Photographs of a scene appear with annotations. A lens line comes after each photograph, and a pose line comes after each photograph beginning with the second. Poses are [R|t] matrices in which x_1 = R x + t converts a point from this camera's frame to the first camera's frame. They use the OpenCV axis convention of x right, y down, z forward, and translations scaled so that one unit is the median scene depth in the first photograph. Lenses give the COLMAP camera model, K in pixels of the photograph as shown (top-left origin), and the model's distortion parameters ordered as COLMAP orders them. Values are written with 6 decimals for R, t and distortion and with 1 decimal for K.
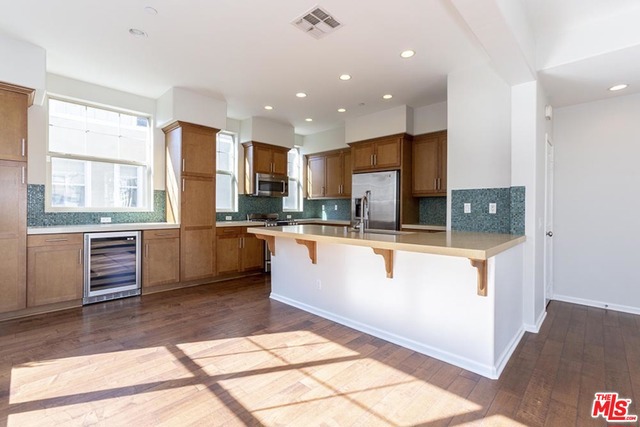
lens RADIAL K [[287.2, 0, 321.7], [0, 287.2, 207.7], [0, 0, 1]] dist [-0.001509, 0.000002]
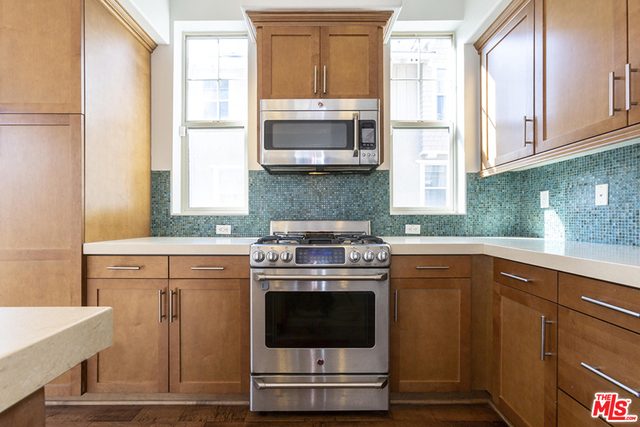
lens RADIAL K [[300.3, 0, 320.0], [0, 300.3, 213.5], [0, 0, 1]] dist [0.000545, 0.000166]
pose [[0.685168, -0.018856, -0.728141, 0.100068], [0.006164, 0.999779, -0.020089, 0.026248], [0.728359, 0.009276, 0.685133, 0.930139]]
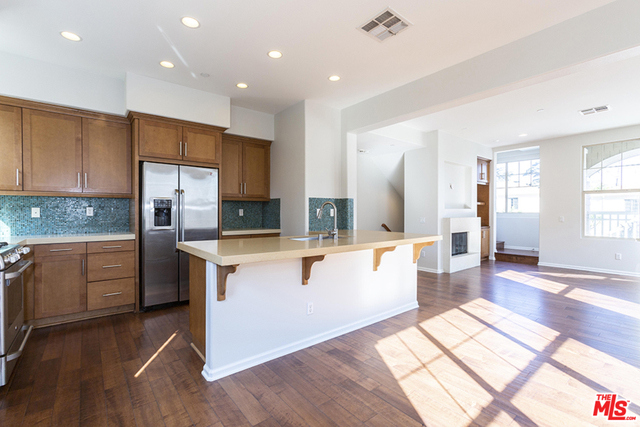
lens RADIAL K [[291.3, 0, 312.1], [0, 291.3, 213.7], [0, 0, 1]] dist [0.002492, 0.000550]
pose [[0.145718, -0.015216, 0.989209, -0.569092], [-0.000700, 0.999880, 0.015483, -0.009778], [-0.989326, -0.002949, 0.145690, 0.601580]]
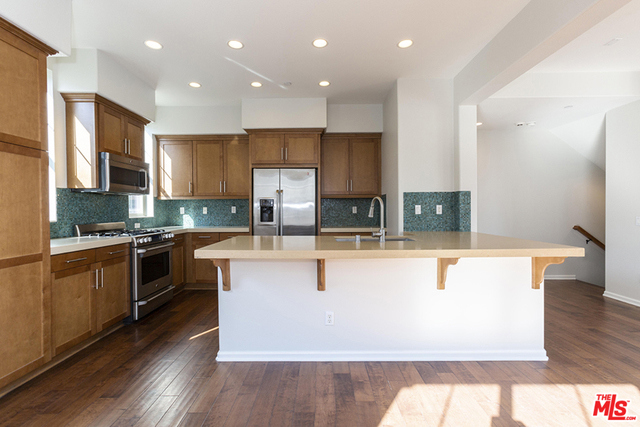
lens RADIAL K [[286.3, 0, 317.6], [0, 286.3, 211.8], [0, 0, 1]] dist [-0.001302, 0.000170]
pose [[0.728604, -0.016542, 0.684736, -0.357028], [0.010319, 0.999860, 0.013174, -0.006063], [-0.684858, -0.002533, 0.728672, 0.342887]]
